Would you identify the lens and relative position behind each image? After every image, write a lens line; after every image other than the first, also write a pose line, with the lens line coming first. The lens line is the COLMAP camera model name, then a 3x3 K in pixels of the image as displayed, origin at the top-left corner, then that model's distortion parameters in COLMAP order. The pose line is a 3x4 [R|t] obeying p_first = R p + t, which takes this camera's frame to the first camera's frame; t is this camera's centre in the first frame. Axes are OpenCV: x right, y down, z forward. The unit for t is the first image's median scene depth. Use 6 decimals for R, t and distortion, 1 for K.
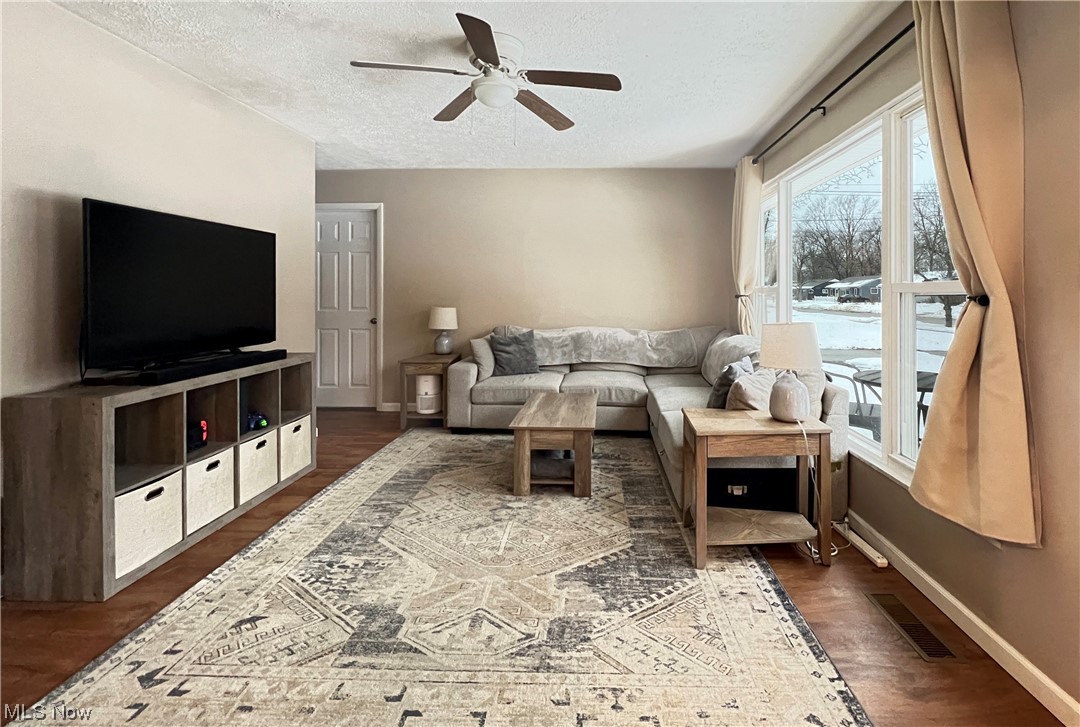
lens RADIAL K [[428.8, 0, 539.5], [0, 428.8, 364.9], [0, 0, 1]] dist [-0.001952, 0.000369]
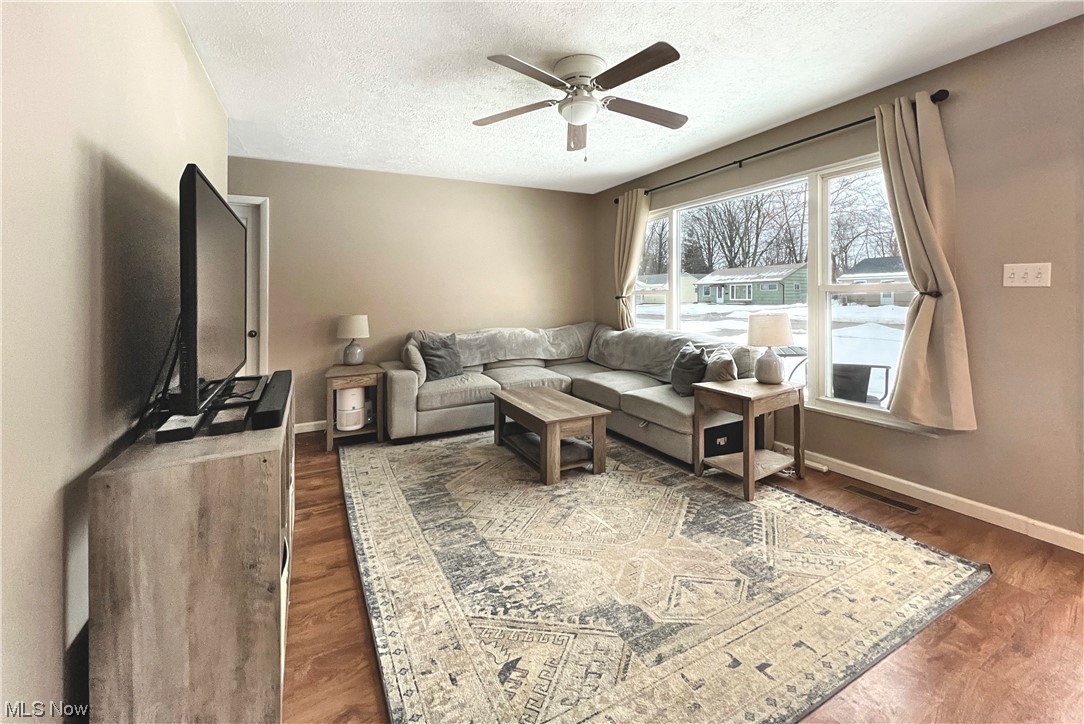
lens RADIAL K [[390.0, 0, 541.3], [0, 390.0, 359.2], [0, 0, 1]] dist [-0.001960, -0.000018]
pose [[0.900880, -0.085133, 0.425639, -0.580345], [0.088849, 0.995983, 0.011156, -0.027017], [-0.424879, 0.027767, 0.904824, 0.145402]]
